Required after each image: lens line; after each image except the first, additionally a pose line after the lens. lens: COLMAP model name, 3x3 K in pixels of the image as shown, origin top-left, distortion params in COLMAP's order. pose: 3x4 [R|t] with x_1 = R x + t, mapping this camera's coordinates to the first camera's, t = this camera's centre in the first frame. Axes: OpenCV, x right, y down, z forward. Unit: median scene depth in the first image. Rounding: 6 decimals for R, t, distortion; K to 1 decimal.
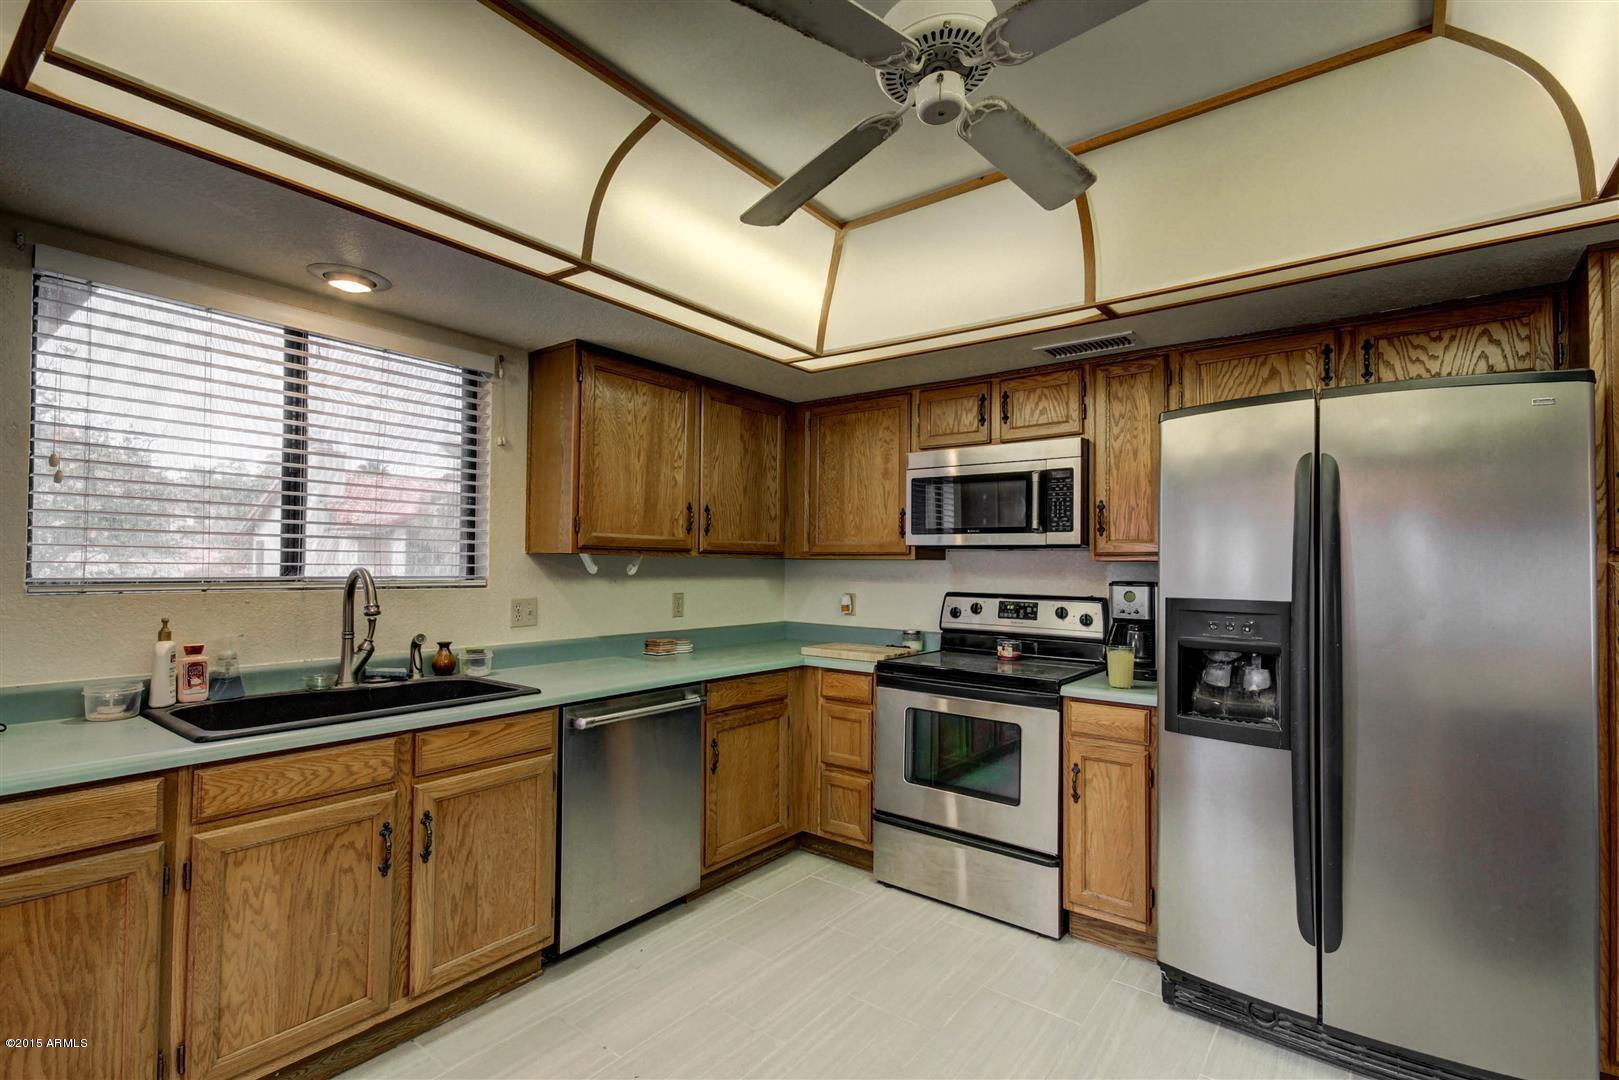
lens RADIAL K [[758.5, 0, 807.1], [0, 758.5, 550.5], [0, 0, 1]] dist [0.013496, -0.002225]
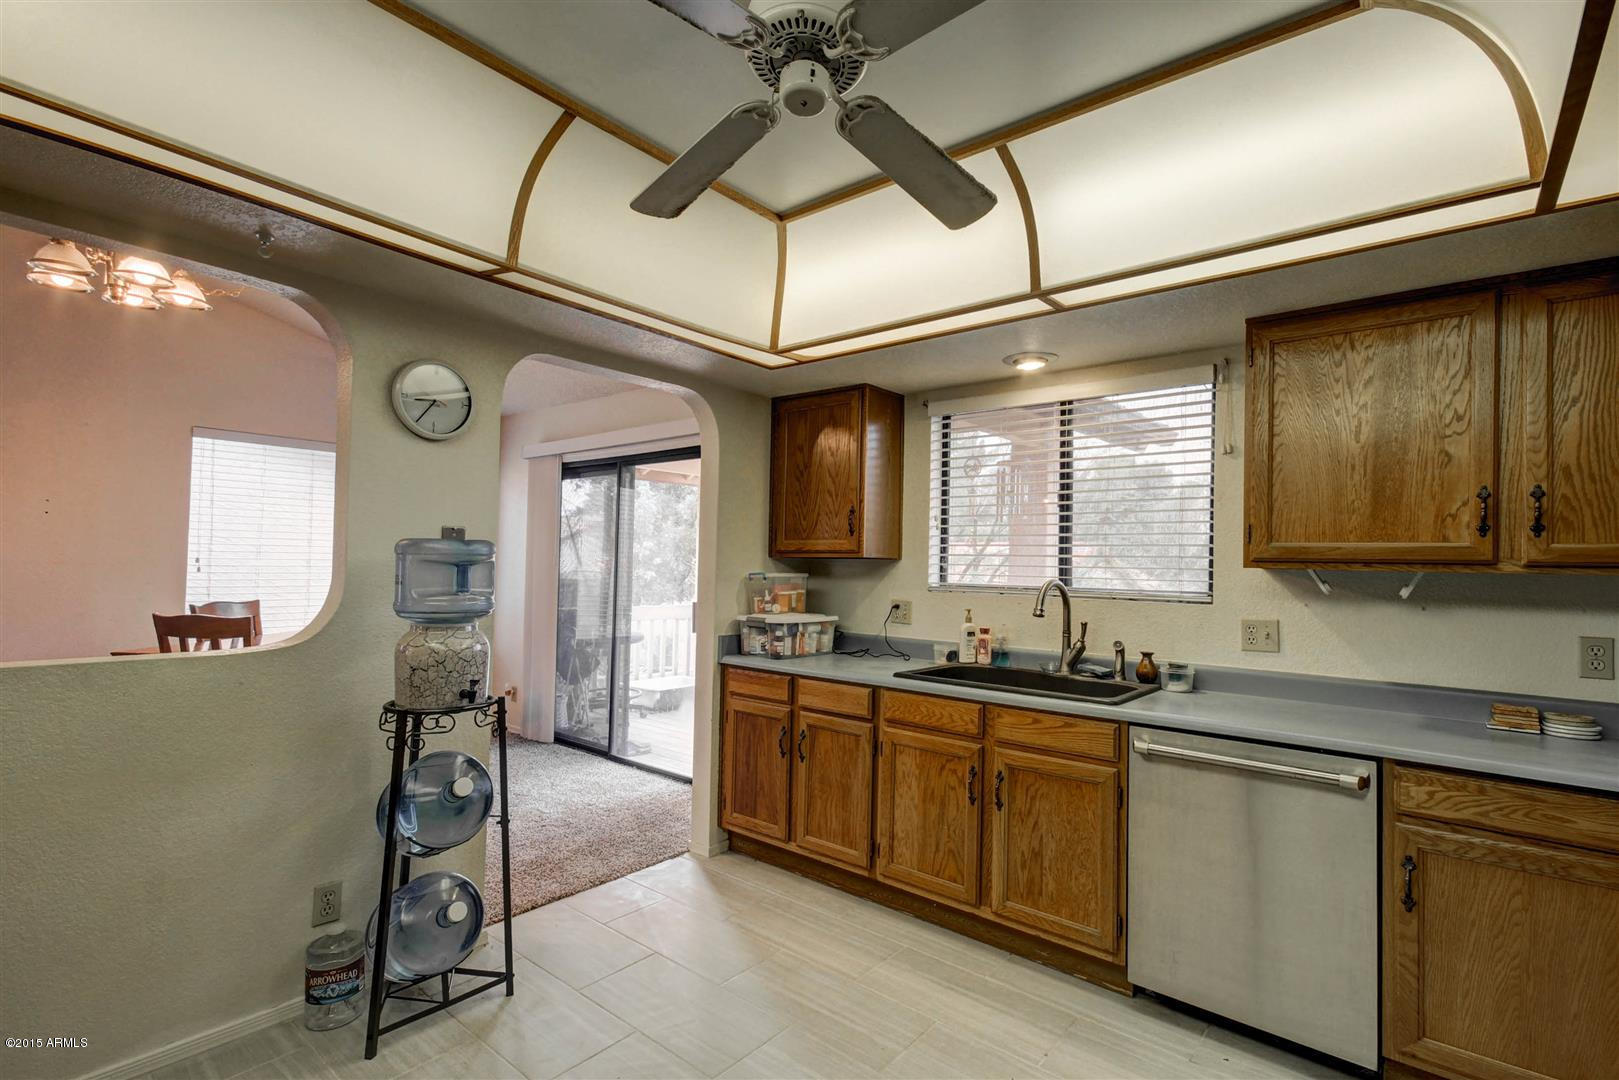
lens RADIAL K [[747.5, 0, 811.0], [0, 747.5, 559.4], [0, 0, 1]] dist [0.010884, -0.000139]
pose [[-0.053501, -0.024480, -0.998268, 0.711916], [-0.005632, 0.999691, -0.024214, 0.022030], [0.998552, 0.004327, -0.053623, 0.697771]]
